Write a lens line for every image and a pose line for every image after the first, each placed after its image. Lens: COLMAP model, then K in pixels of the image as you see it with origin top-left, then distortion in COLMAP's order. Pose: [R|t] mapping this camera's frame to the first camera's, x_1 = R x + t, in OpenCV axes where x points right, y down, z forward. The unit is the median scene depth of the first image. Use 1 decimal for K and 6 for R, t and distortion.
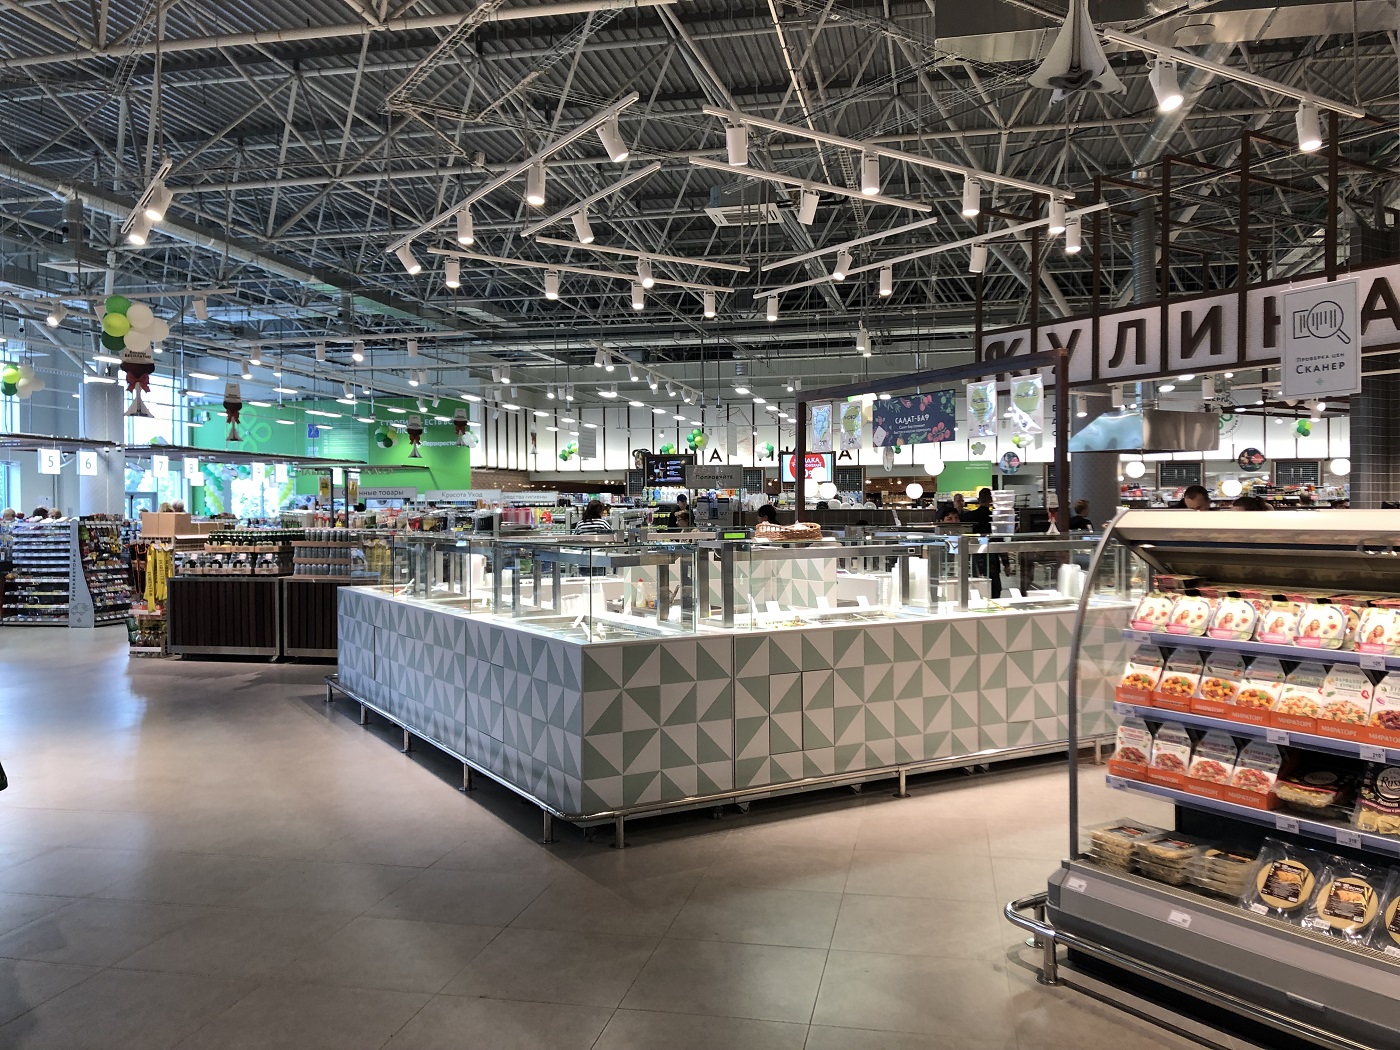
lens RADIAL K [[1131.2, 0, 711.1], [0, 1131.2, 527.7], [0, 0, 1]] dist [0.091389, -0.175849]
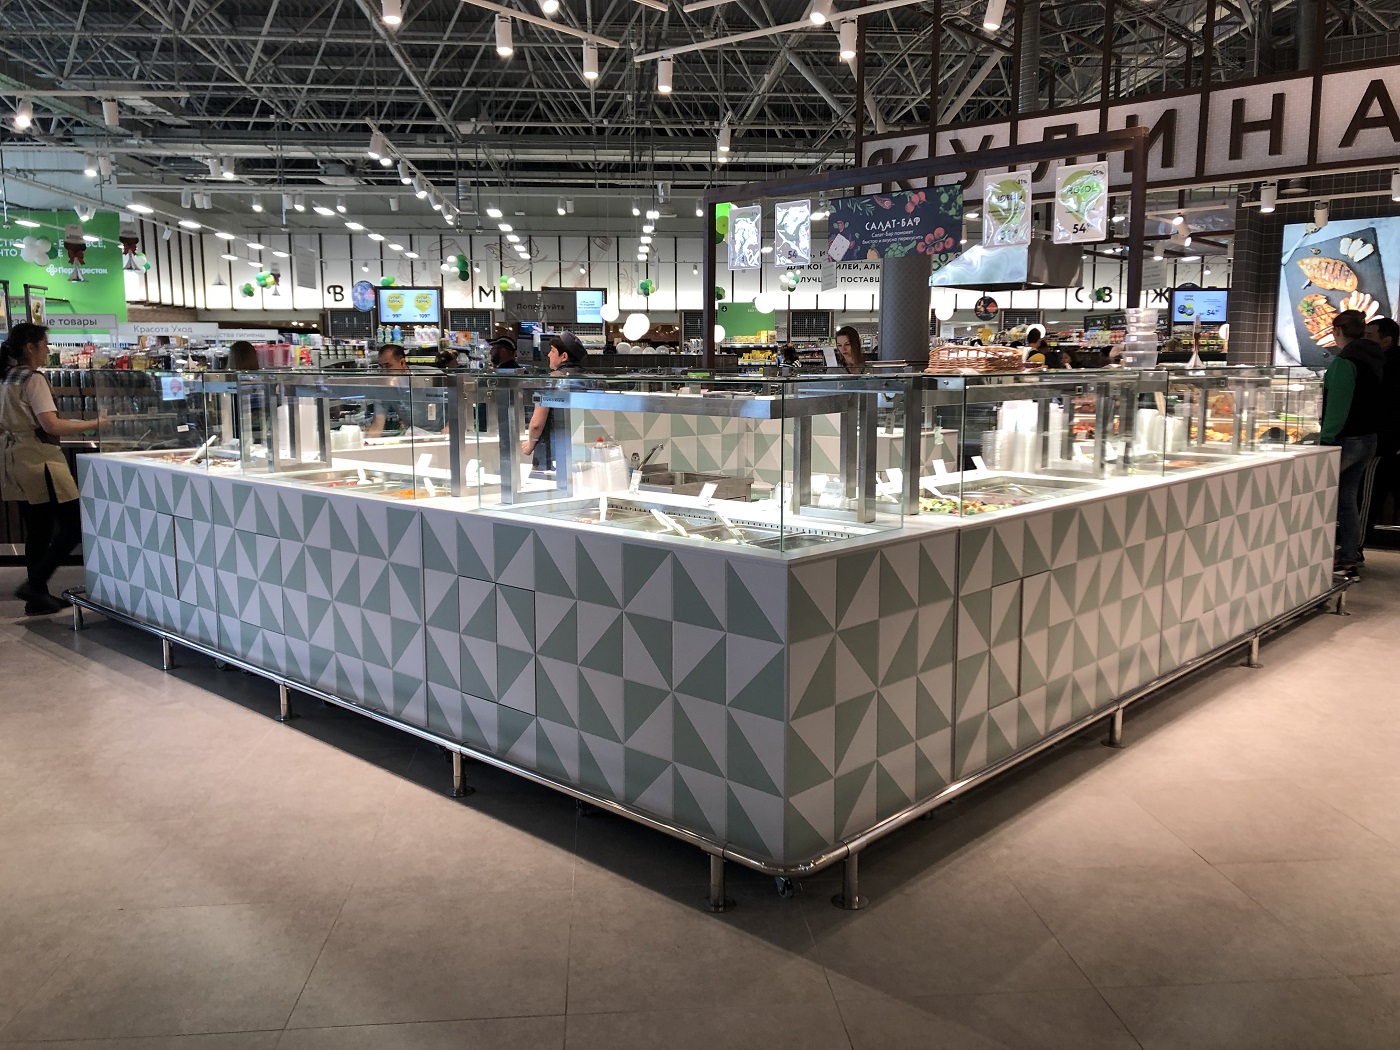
lens RADIAL K [[1139.7, 0, 707.4], [0, 1139.7, 521.1], [0, 0, 1]] dist [0.020377, -0.002548]
pose [[0.959195, -0.035160, 0.280552, -0.179114], [0.000517, 0.992454, 0.122614, 0.010199], [-0.282746, -0.117465, 0.951975, 0.289092]]
